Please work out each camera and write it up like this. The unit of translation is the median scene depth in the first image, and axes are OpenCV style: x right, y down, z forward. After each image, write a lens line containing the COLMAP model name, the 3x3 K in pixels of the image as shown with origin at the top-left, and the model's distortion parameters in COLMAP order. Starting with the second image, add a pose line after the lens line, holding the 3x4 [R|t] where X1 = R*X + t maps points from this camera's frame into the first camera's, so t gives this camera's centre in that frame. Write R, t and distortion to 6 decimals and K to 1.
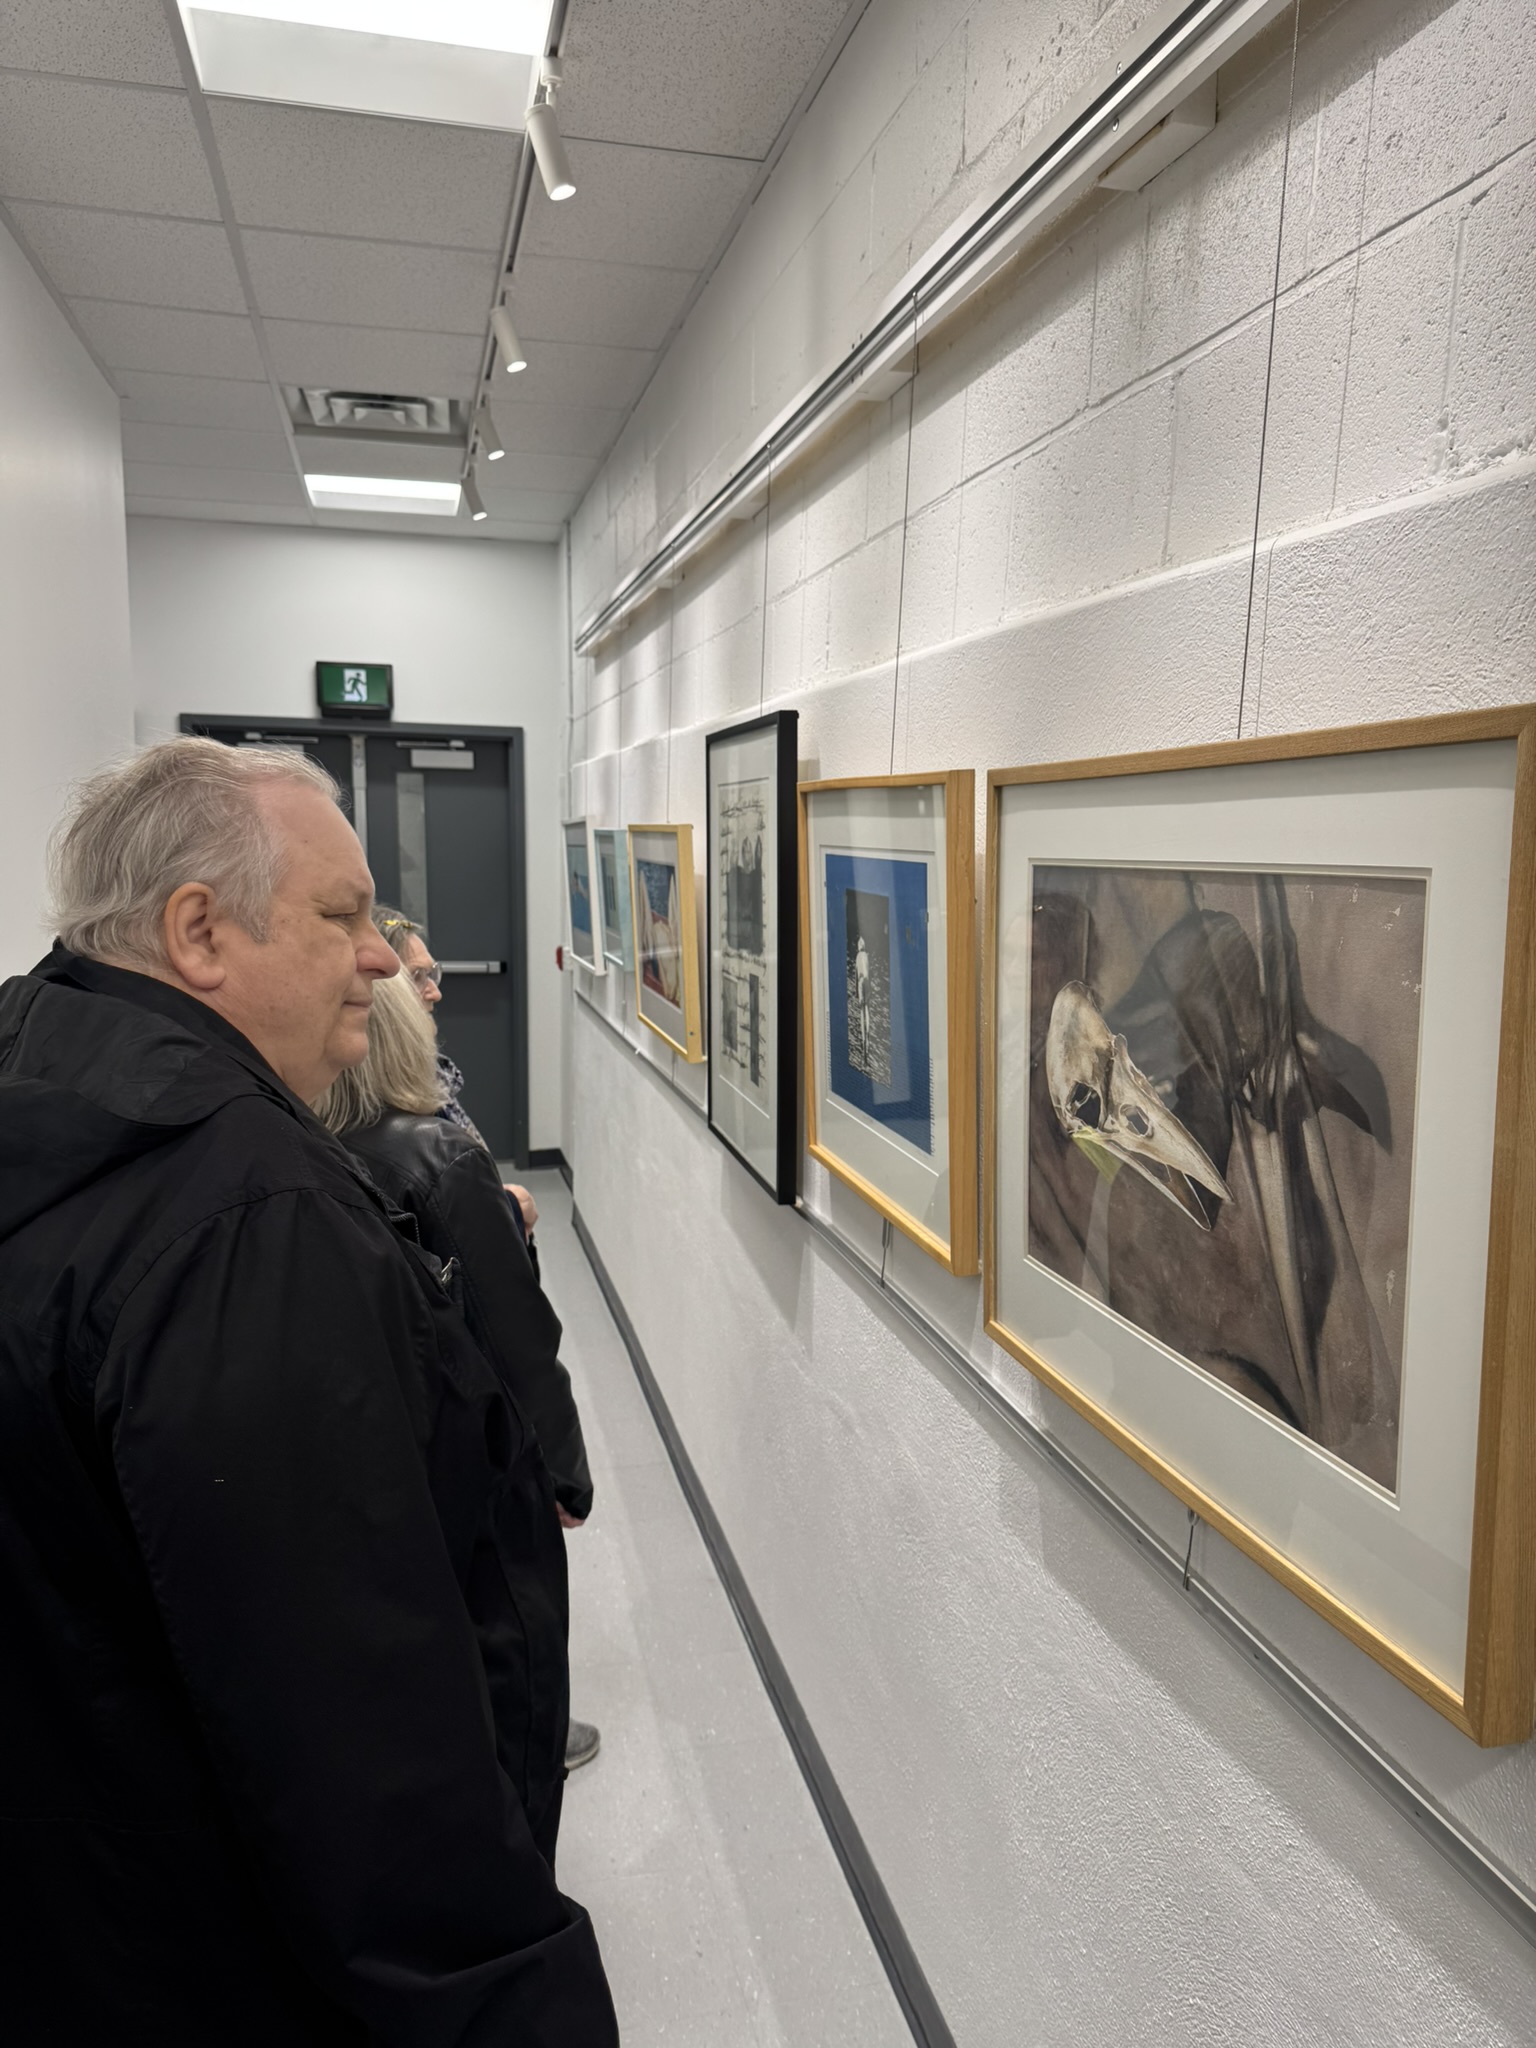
lens RADIAL K [[1466.1, 0, 775.7], [0, 1466.1, 1026.0], [0, 0, 1]] dist [0.024149, -0.046695]
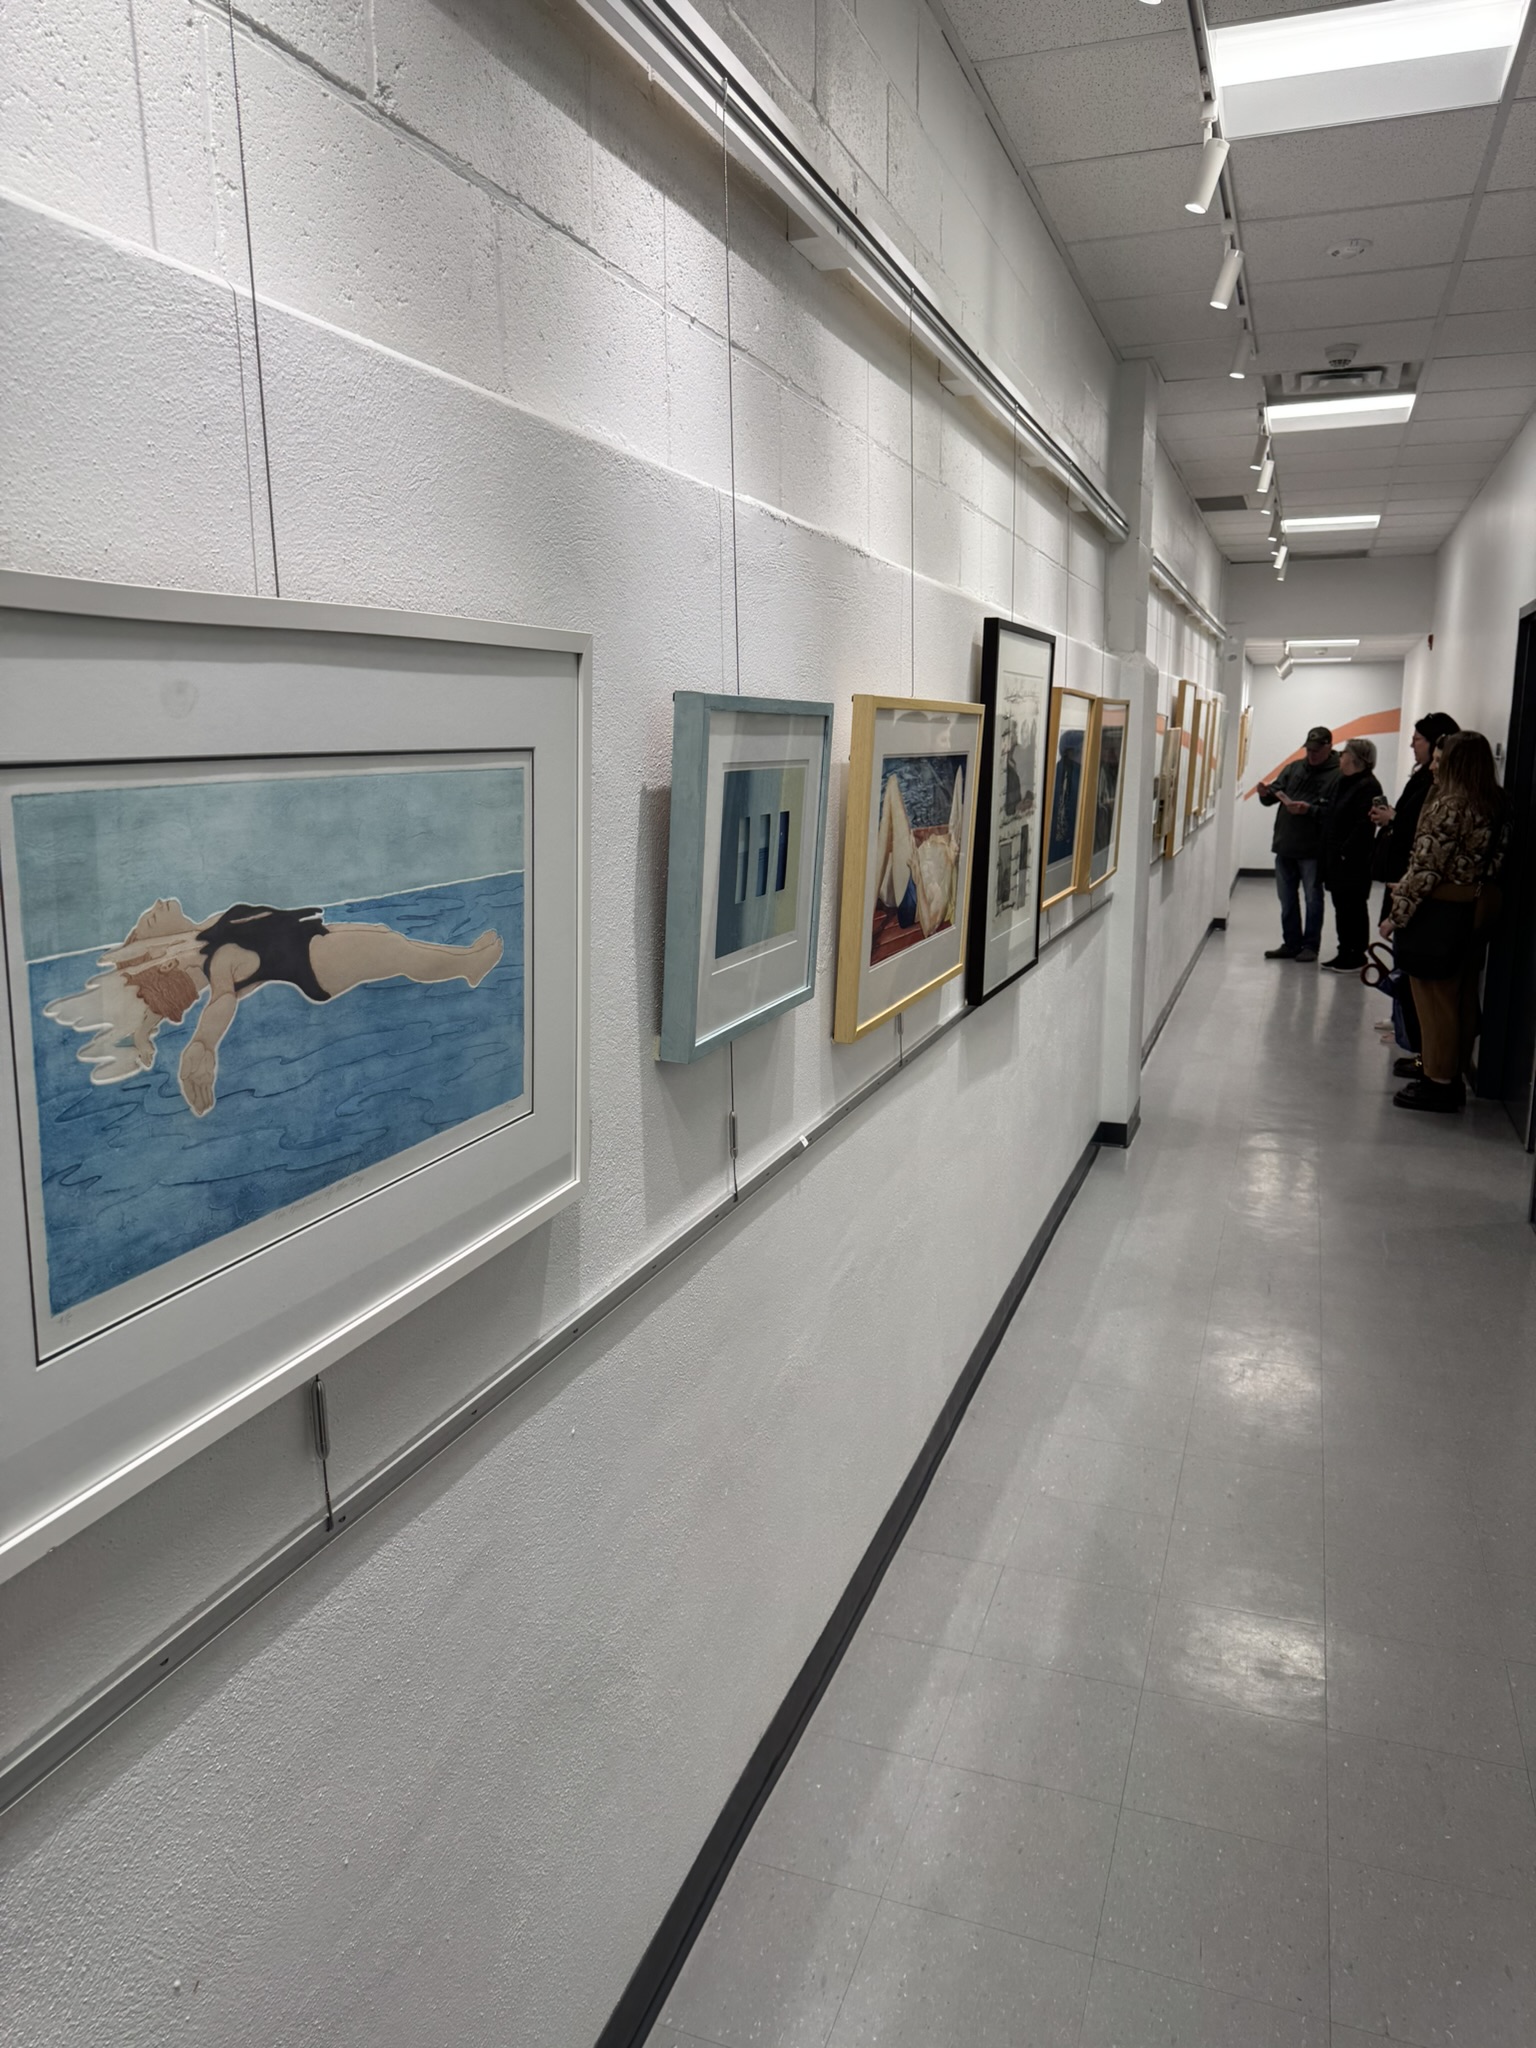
lens RADIAL K [[1466.1, 0, 776.3], [0, 1466.1, 1023.9], [0, 0, 1]] dist [0.024149, -0.046695]
pose [[-0.833362, -0.122746, 0.538926, -0.520836], [0.057379, 0.950550, 0.305226, -0.259681], [-0.549741, 0.285287, -0.785109, 2.041075]]
